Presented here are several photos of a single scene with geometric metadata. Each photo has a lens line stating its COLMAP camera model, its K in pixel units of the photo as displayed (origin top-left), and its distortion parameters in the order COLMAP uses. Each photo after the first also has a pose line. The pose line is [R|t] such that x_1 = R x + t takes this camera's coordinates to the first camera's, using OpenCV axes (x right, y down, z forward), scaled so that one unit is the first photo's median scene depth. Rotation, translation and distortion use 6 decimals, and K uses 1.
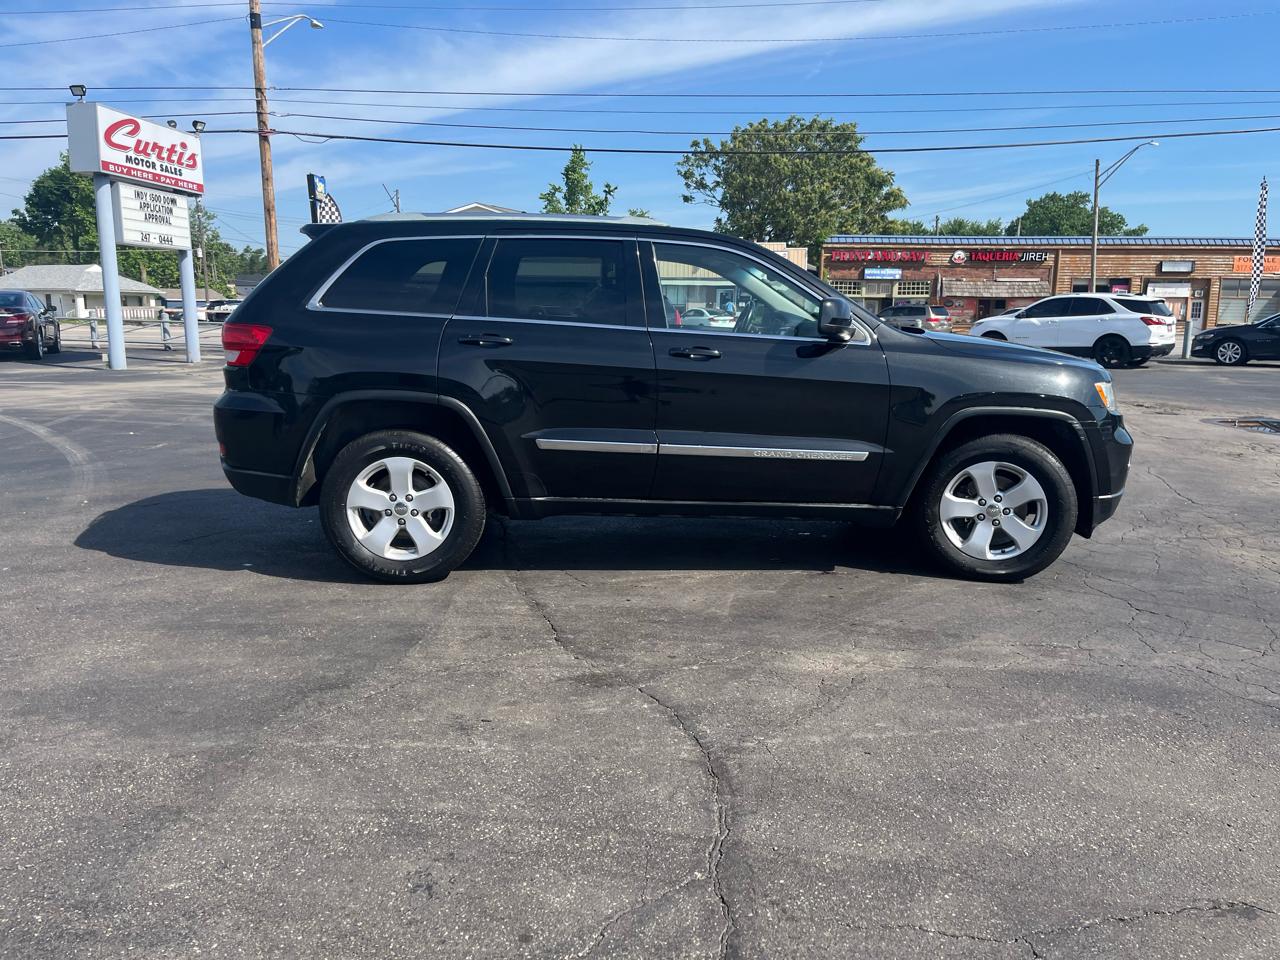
lens RADIAL K [[971.4, 0, 652.6], [0, 971.4, 480.3], [0, 0, 1]] dist [0.073946, -0.097074]
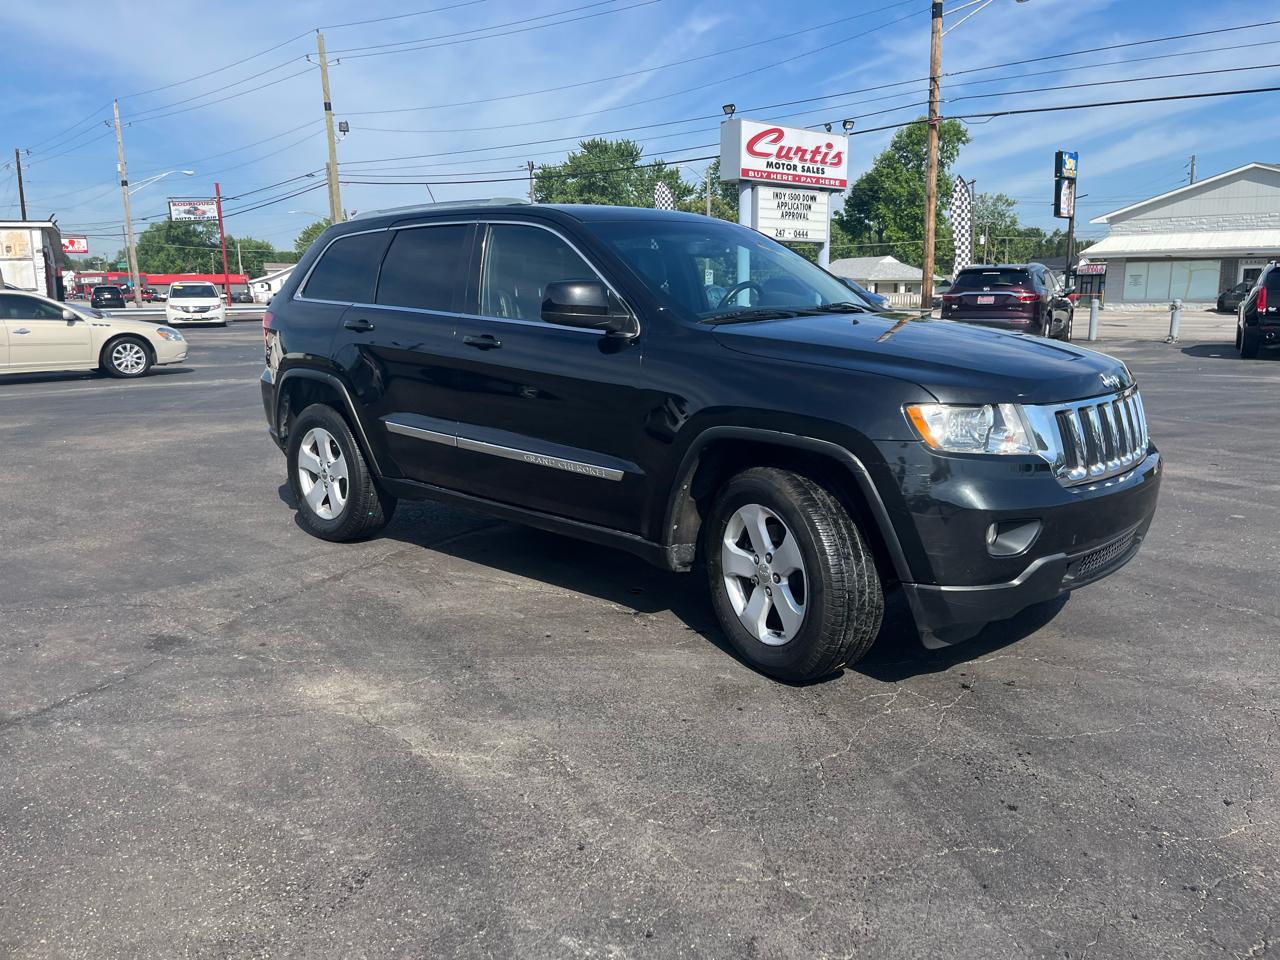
lens RADIAL K [[971.4, 0, 652.5], [0, 971.4, 468.4], [0, 0, 1]] dist [0.073946, -0.097074]
pose [[0.708959, 0.111386, -0.696398, 0.206058], [-0.108156, 0.992940, 0.048710, -0.018826], [0.696907, 0.040787, 0.716001, 0.115545]]
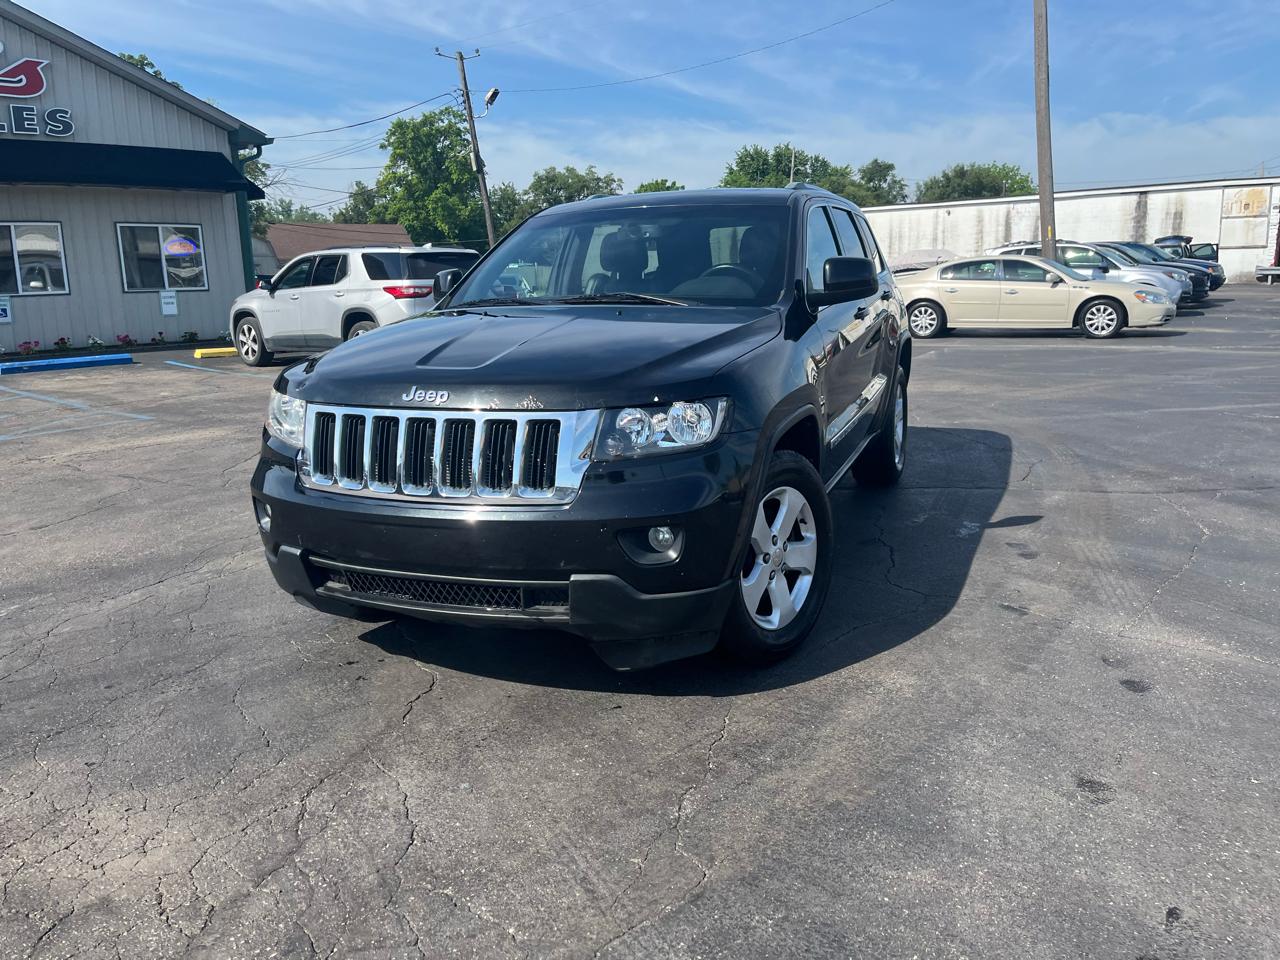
lens RADIAL K [[971.4, 0, 650.0], [0, 971.4, 474.5], [0, 0, 1]] dist [0.073946, -0.097074]
pose [[-0.416260, 0.189110, -0.889362, 0.265849], [-0.137925, 0.953680, 0.267341, -0.071918], [0.898724, 0.233948, -0.370896, 0.408995]]
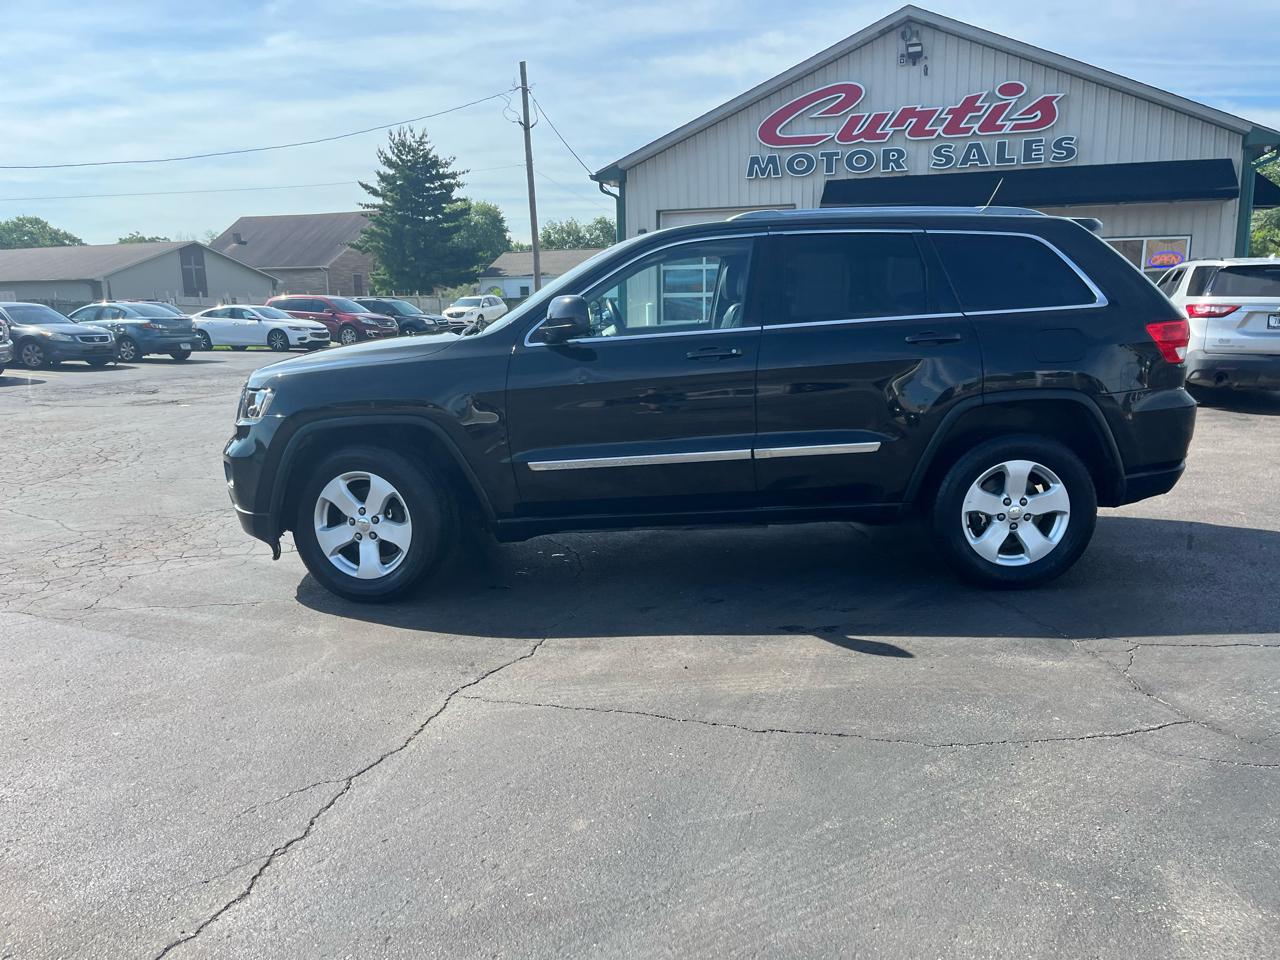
lens RADIAL K [[971.4, 0, 649.8], [0, 971.4, 480.1], [0, 0, 1]] dist [0.073946, -0.097074]
pose [[-0.999450, -0.002375, 0.033087, 0.012790], [0.009433, 0.935906, 0.352124, -0.106783], [-0.031802, 0.352242, -0.935368, 0.589294]]
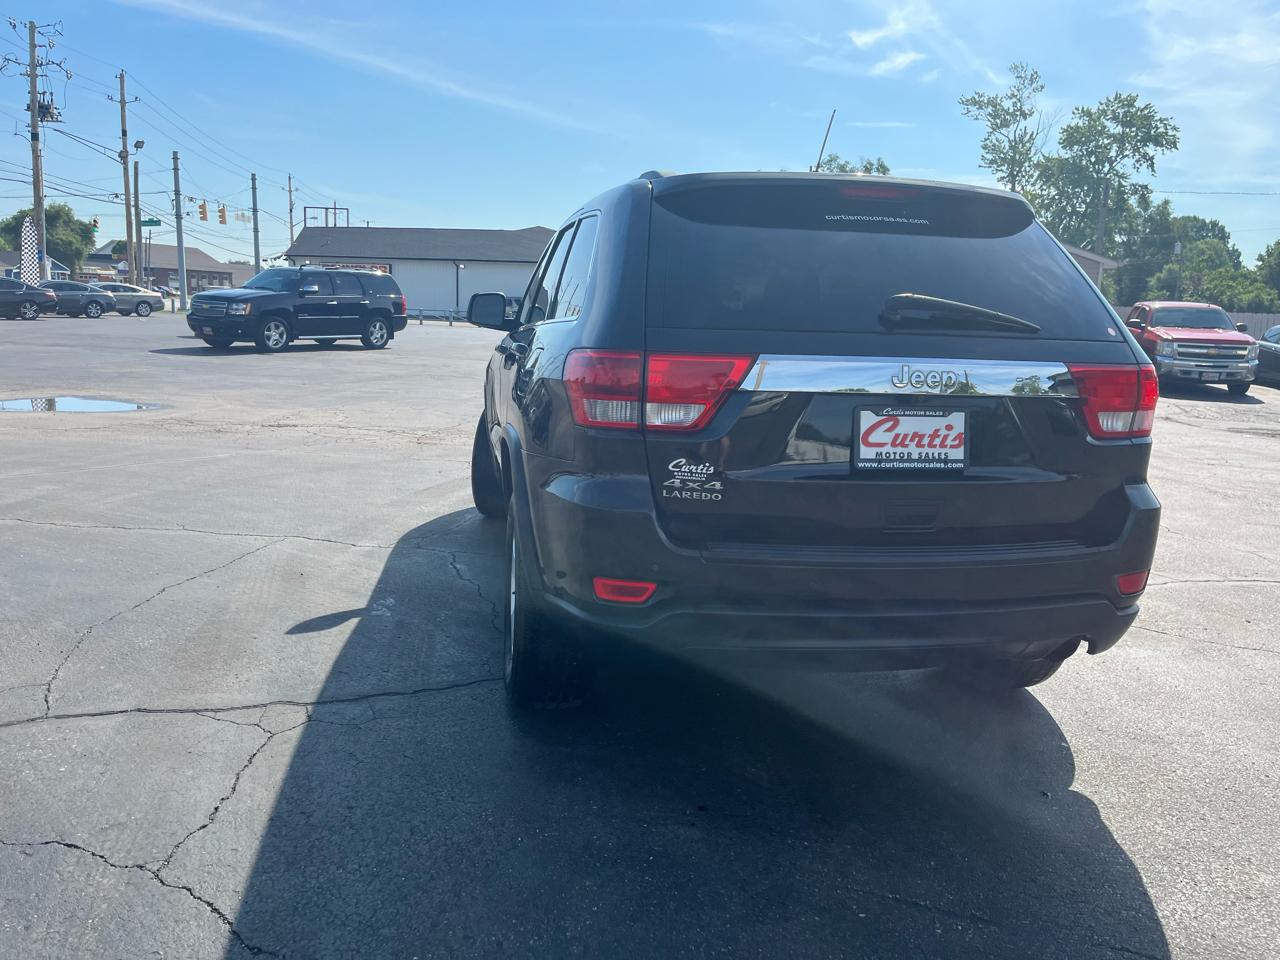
lens RADIAL K [[971.4, 0, 648.1], [0, 971.4, 473.9], [0, 0, 1]] dist [0.073946, -0.097074]
pose [[-0.133552, -0.180715, 0.974426, -0.248662], [0.137461, 0.970352, 0.198800, -0.065026], [-0.981462, 0.160496, -0.104751, 0.348511]]
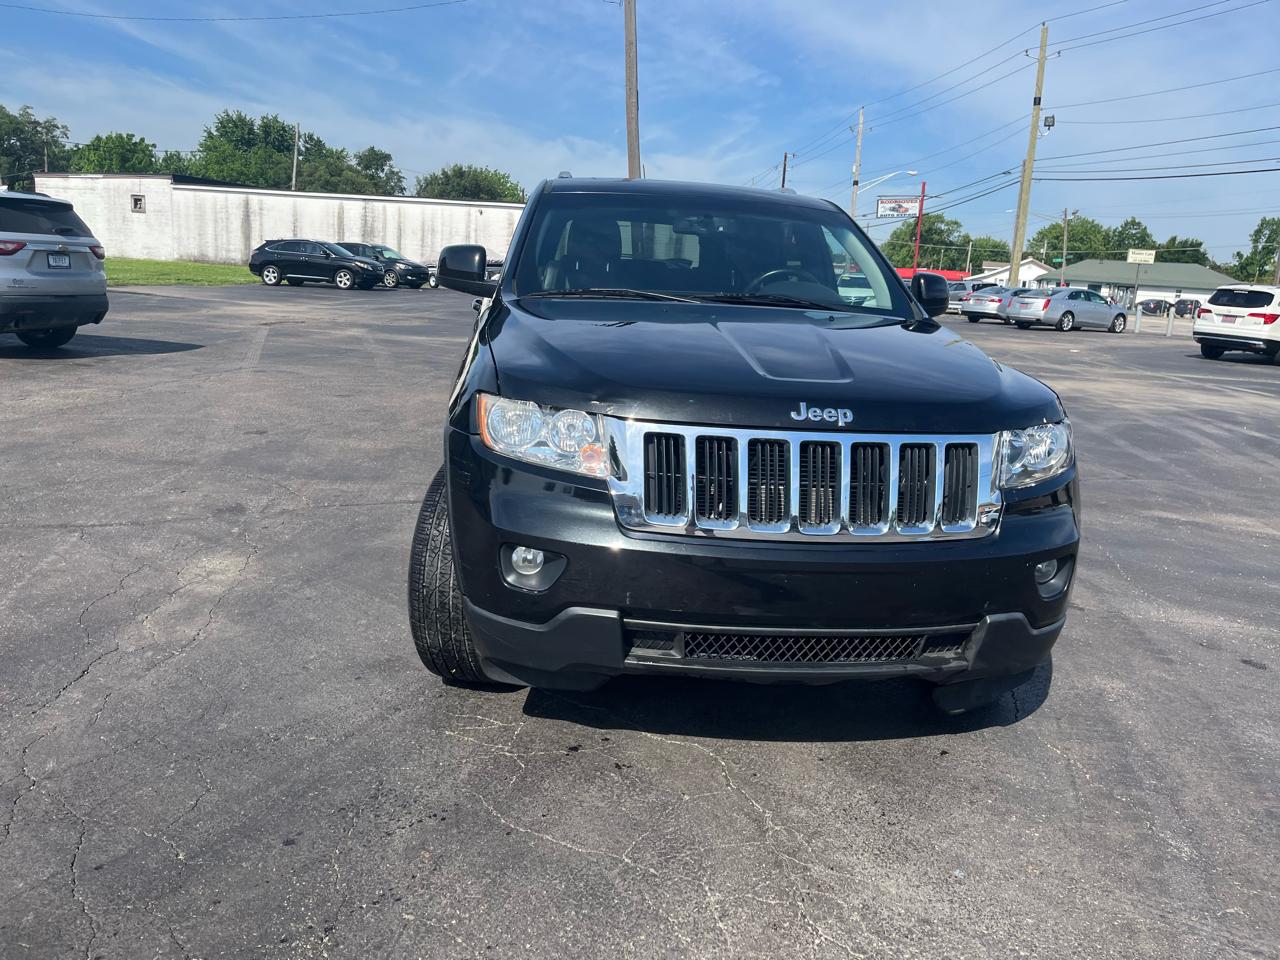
lens RADIAL K [[971.4, 0, 651.7], [0, 971.4, 474.7], [0, 0, 1]] dist [0.073946, -0.097074]
pose [[0.076898, 0.199834, -0.976808, 0.265666], [-0.234850, 0.955773, 0.177042, -0.046242], [0.968985, 0.215789, 0.120428, 0.275217]]
